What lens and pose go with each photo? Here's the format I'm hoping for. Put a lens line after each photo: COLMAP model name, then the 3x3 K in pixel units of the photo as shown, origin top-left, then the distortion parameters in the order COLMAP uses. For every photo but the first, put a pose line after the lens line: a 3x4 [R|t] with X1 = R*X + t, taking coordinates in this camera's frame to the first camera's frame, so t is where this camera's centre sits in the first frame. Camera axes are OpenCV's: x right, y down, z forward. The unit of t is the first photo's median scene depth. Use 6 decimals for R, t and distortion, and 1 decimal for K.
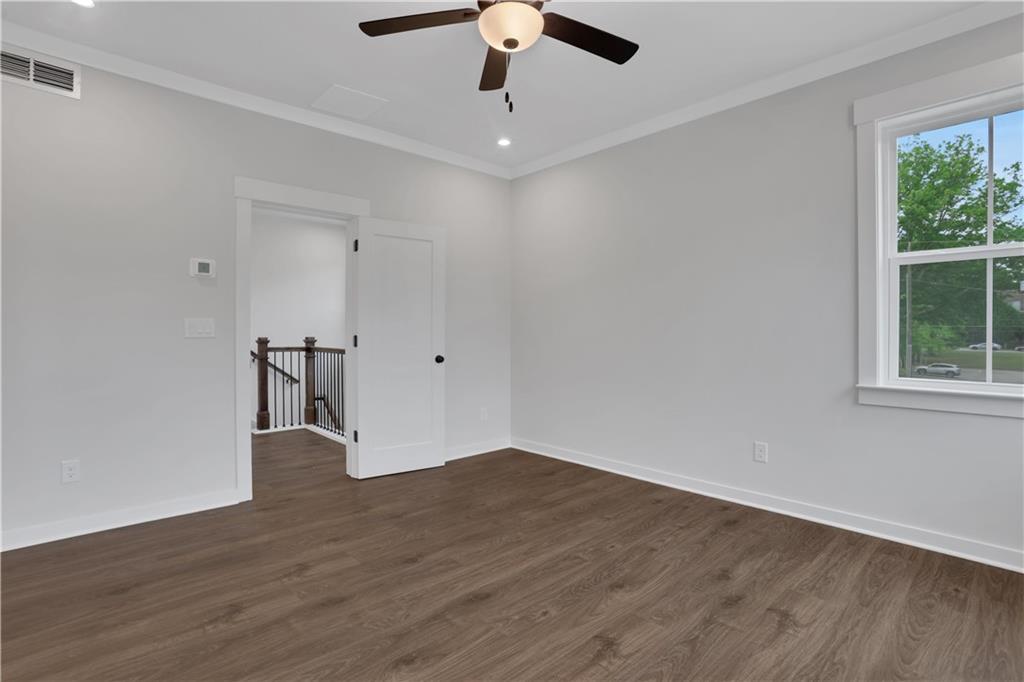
lens RADIAL K [[488.2, 0, 510.3], [0, 488.2, 336.5], [0, 0, 1]] dist [-0.075351, 0.033250]
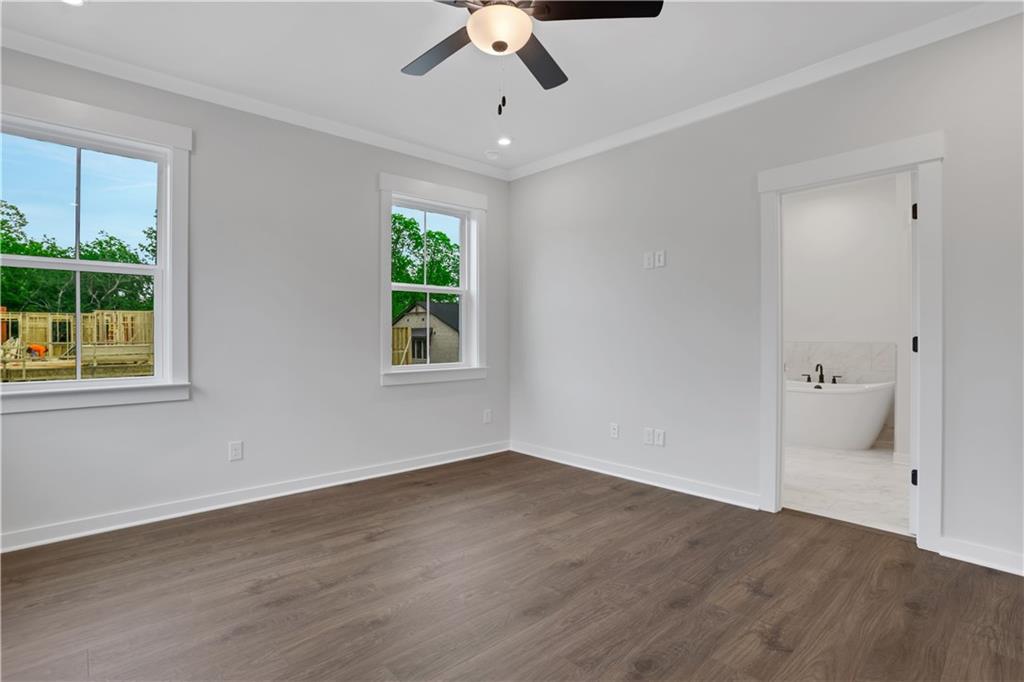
lens RADIAL K [[488.2, 0, 510.3], [0, 488.2, 336.5], [0, 0, 1]] dist [-0.075351, 0.033250]
pose [[-0.999995, 0.001970, 0.002594, -0.022348], [0.002002, 0.999924, 0.012141, -0.013814], [-0.002570, 0.012146, -0.999923, 2.001322]]
